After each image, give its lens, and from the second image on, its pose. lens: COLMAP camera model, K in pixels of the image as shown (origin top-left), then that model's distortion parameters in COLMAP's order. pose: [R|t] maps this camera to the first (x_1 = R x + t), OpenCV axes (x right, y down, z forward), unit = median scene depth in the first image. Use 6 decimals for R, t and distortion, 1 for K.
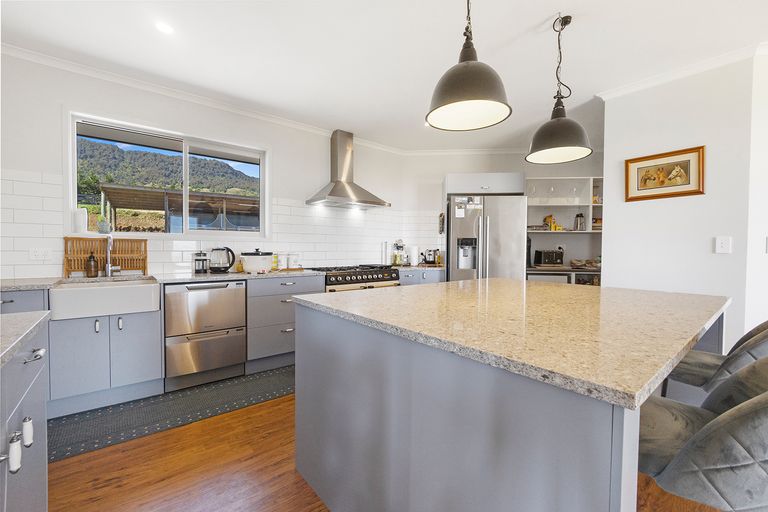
lens RADIAL K [[321.9, 0, 383.1], [0, 321.9, 256.6], [0, 0, 1]] dist [-0.010939, 0.000298]
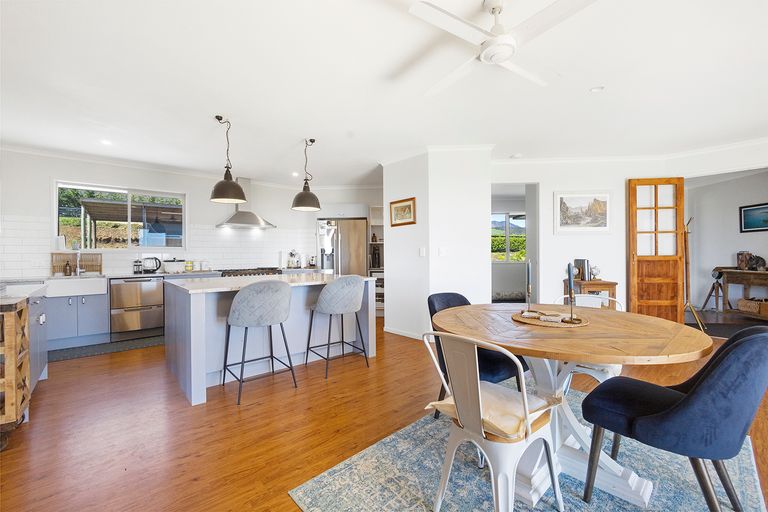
lens RADIAL K [[321.9, 0, 384.9], [0, 321.9, 256.2], [0, 0, 1]] dist [-0.010939, 0.000298]
pose [[0.999269, -0.015064, 0.035124, 0.625531], [0.015800, 0.999659, -0.020771, 0.018265], [-0.034799, 0.021310, 0.999167, -0.659460]]
